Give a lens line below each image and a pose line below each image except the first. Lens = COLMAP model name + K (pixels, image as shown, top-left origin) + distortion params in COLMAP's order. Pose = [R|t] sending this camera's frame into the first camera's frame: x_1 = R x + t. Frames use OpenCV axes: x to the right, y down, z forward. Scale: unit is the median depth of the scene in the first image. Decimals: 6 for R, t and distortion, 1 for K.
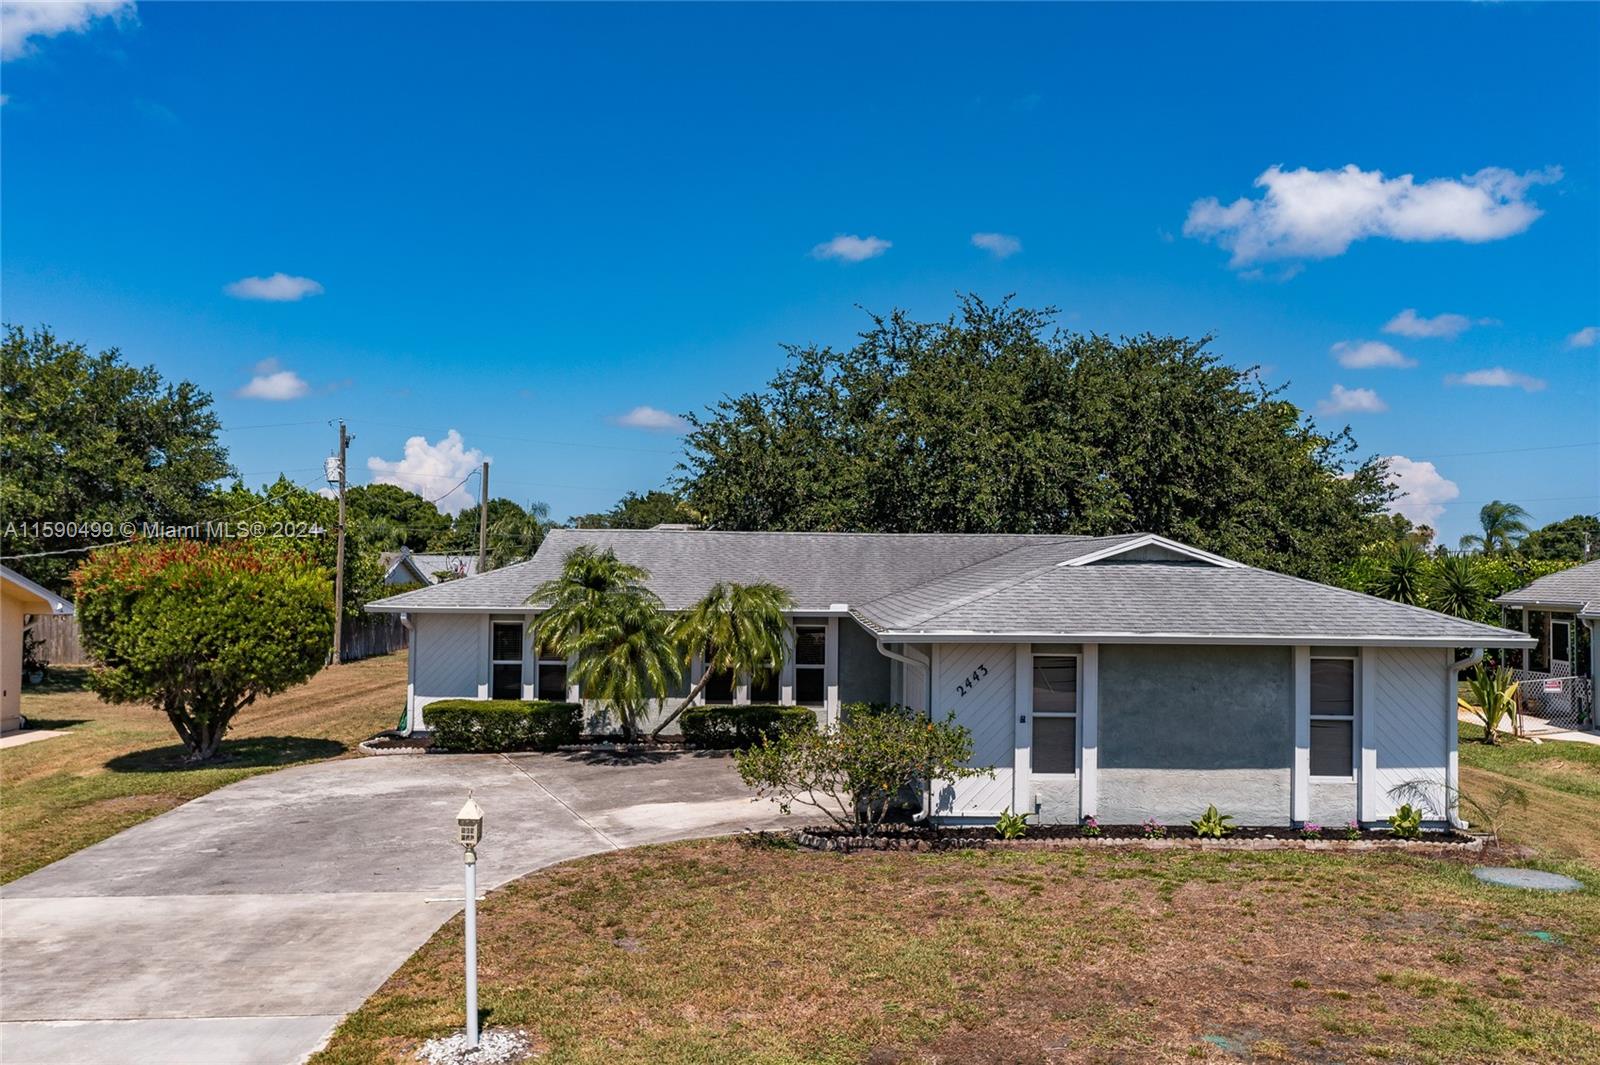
lens RADIAL K [[1271.5, 0, 797.4], [0, 1271.5, 553.9], [0, 0, 1]] dist [0.001449, 0.000704]
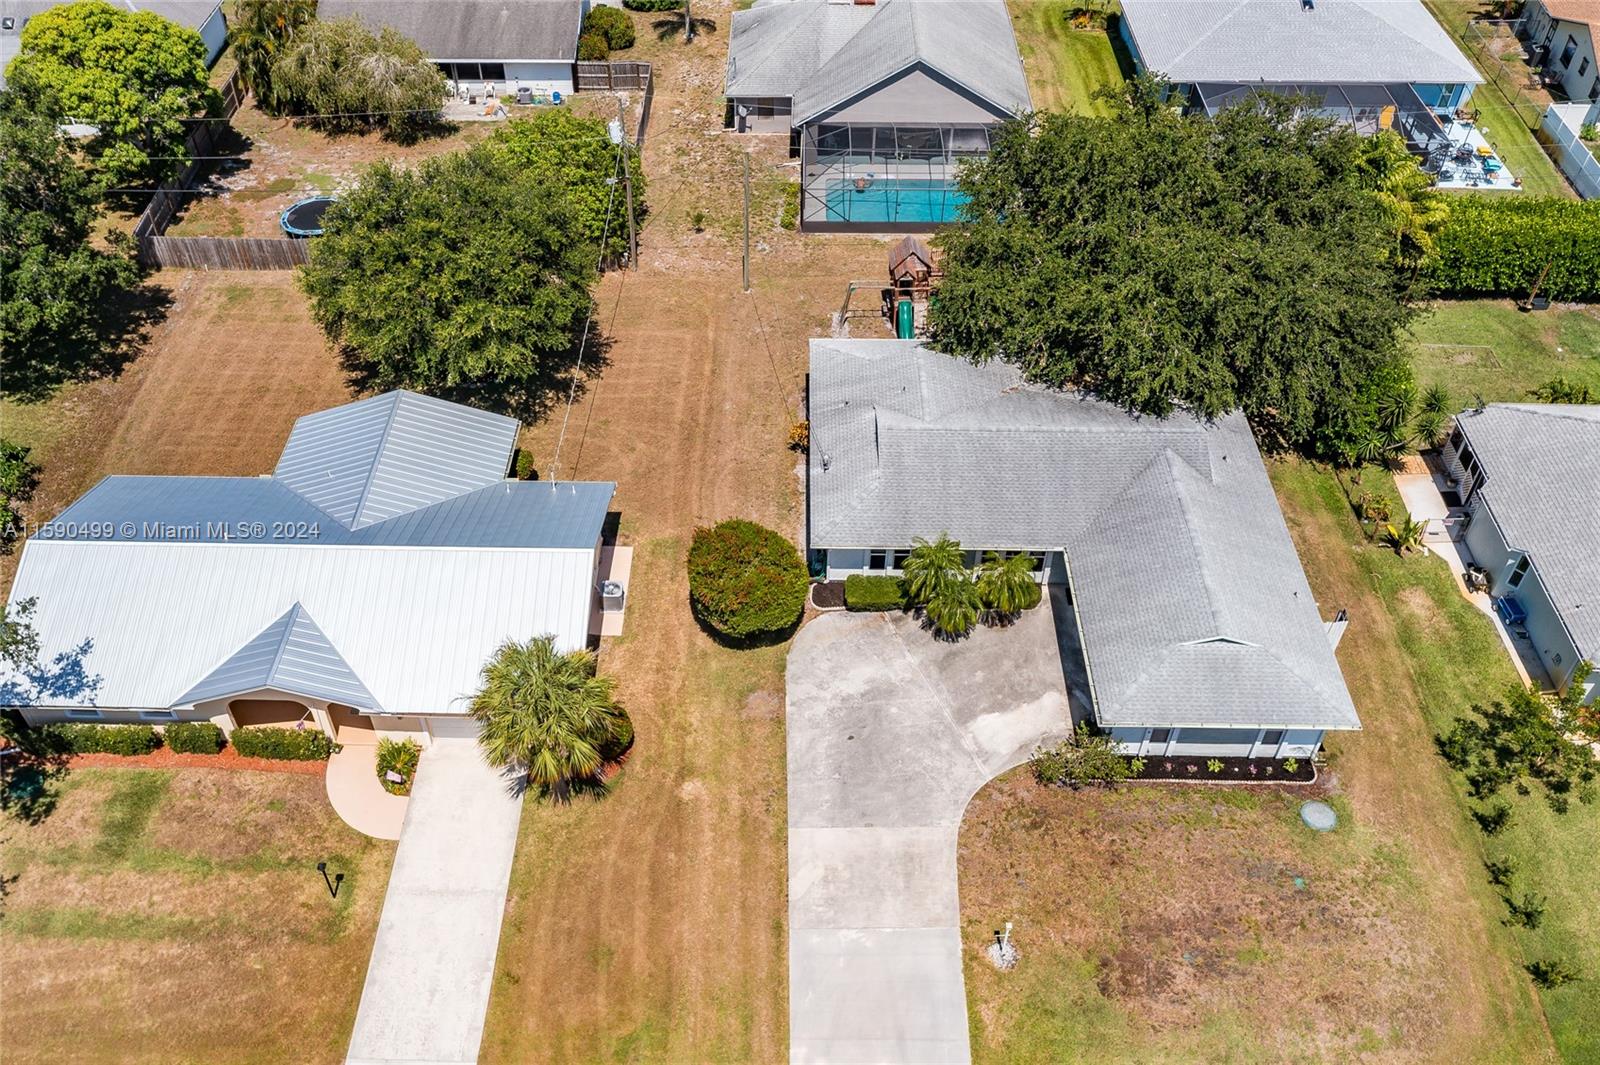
lens RADIAL K [[1358.0, 0, 749.4], [0, 1358.0, 557.1], [0, 0, 1]] dist [0.001893, -0.001655]
pose [[0.999268, 0.008605, -0.037284, -0.515257], [0.020224, 0.708393, 0.705529, -2.026084], [0.032482, -0.705766, 0.707700, -0.683123]]
